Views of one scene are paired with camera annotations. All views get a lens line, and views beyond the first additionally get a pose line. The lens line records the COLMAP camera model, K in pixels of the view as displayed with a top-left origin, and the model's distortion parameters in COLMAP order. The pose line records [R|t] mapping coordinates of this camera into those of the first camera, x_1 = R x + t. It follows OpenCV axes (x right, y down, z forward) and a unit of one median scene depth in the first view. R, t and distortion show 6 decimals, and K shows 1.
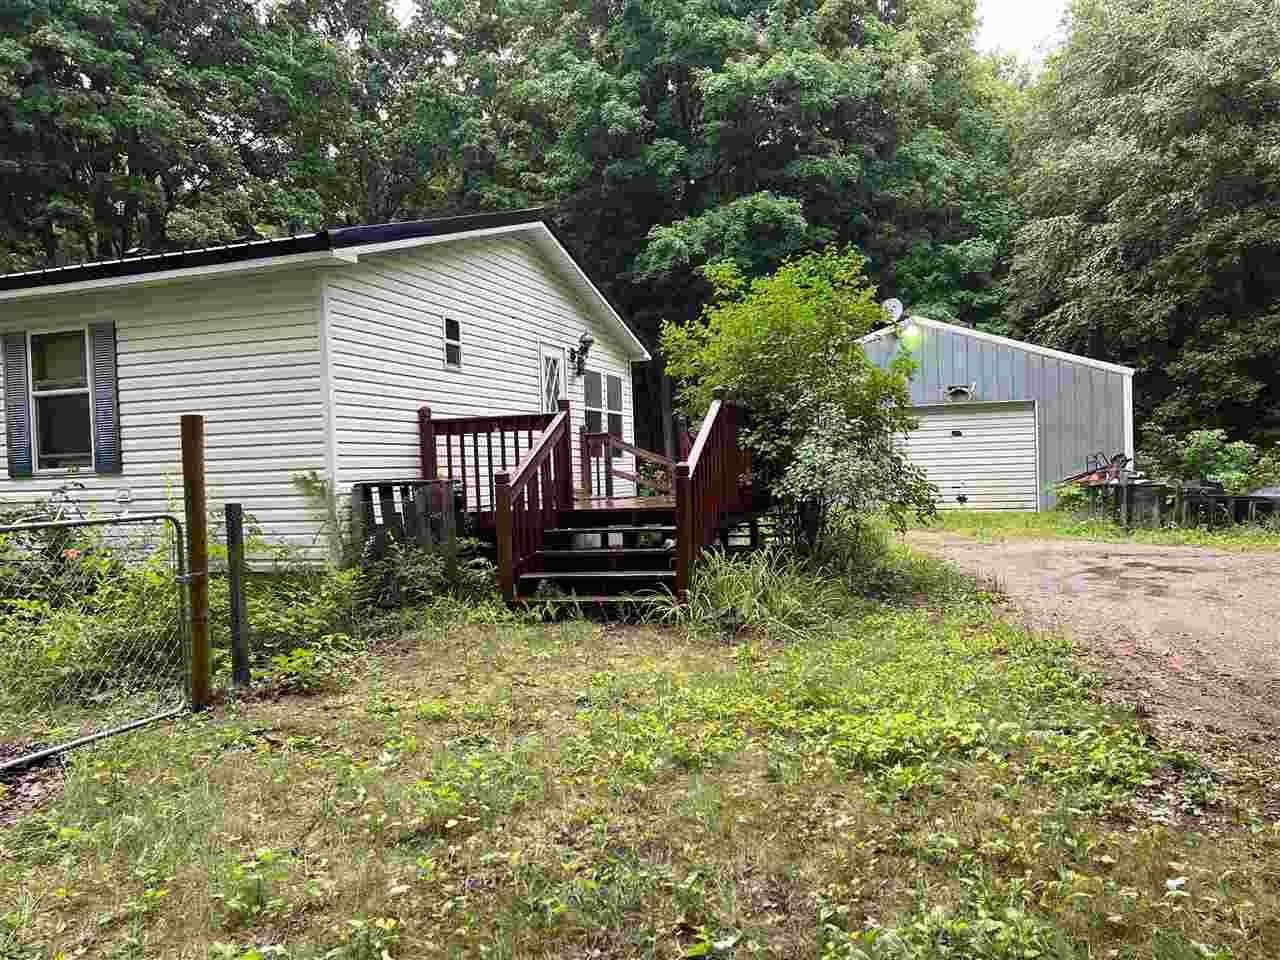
lens RADIAL K [[964.0, 0, 640.0], [0, 964.0, 480.0], [0, 0, 1]] dist [-0.004780, -0.000080]
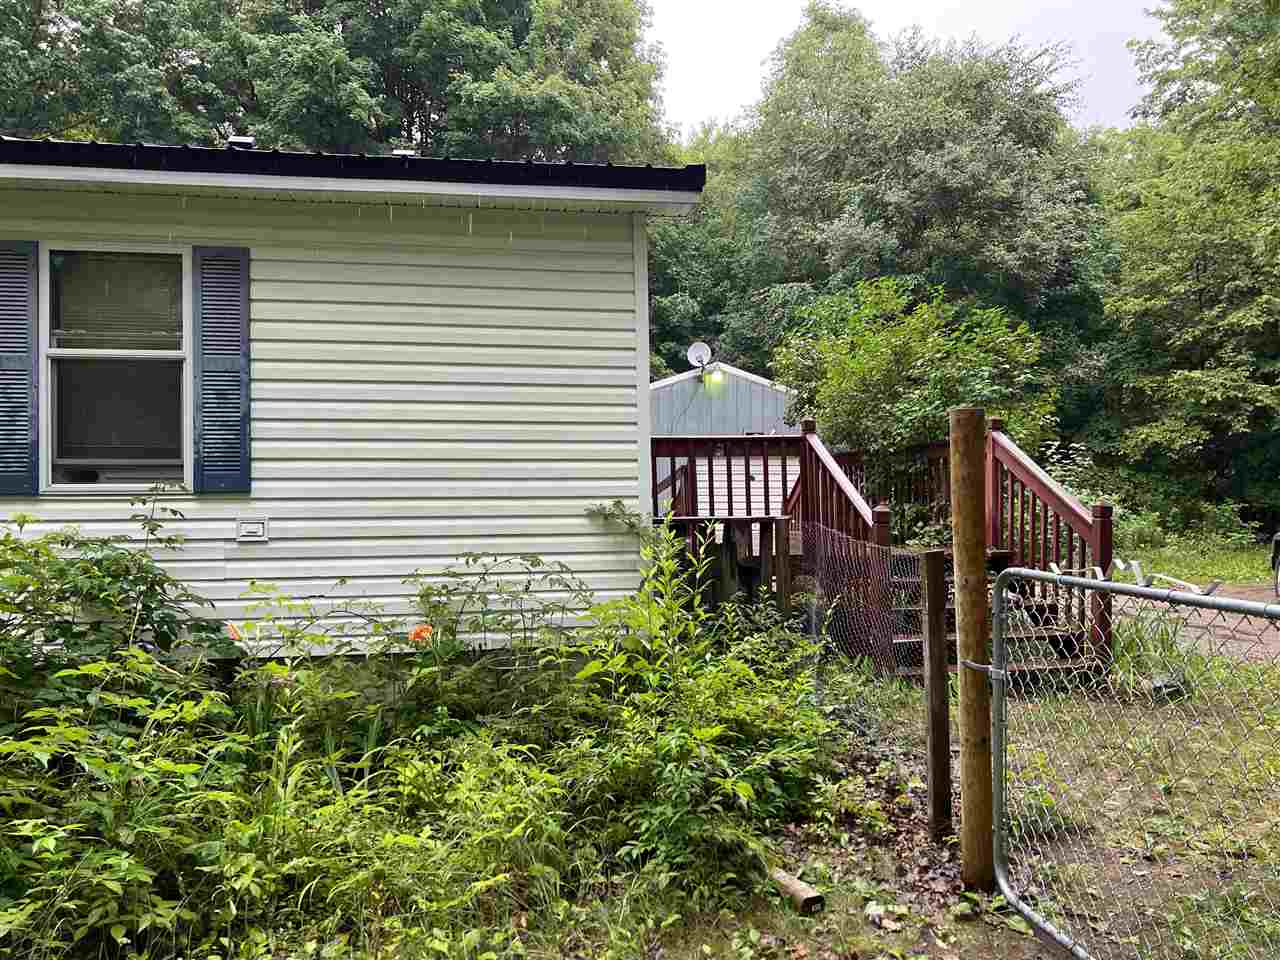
lens RADIAL K [[966.3, 0, 640.0], [0, 966.3, 480.0], [0, 0, 1]] dist [0.034857, -0.001409]
pose [[0.884707, 0.037064, 0.464672, -0.603028], [-0.017009, 0.998737, -0.047279, 0.008204], [-0.465838, 0.033925, 0.884220, 0.337286]]
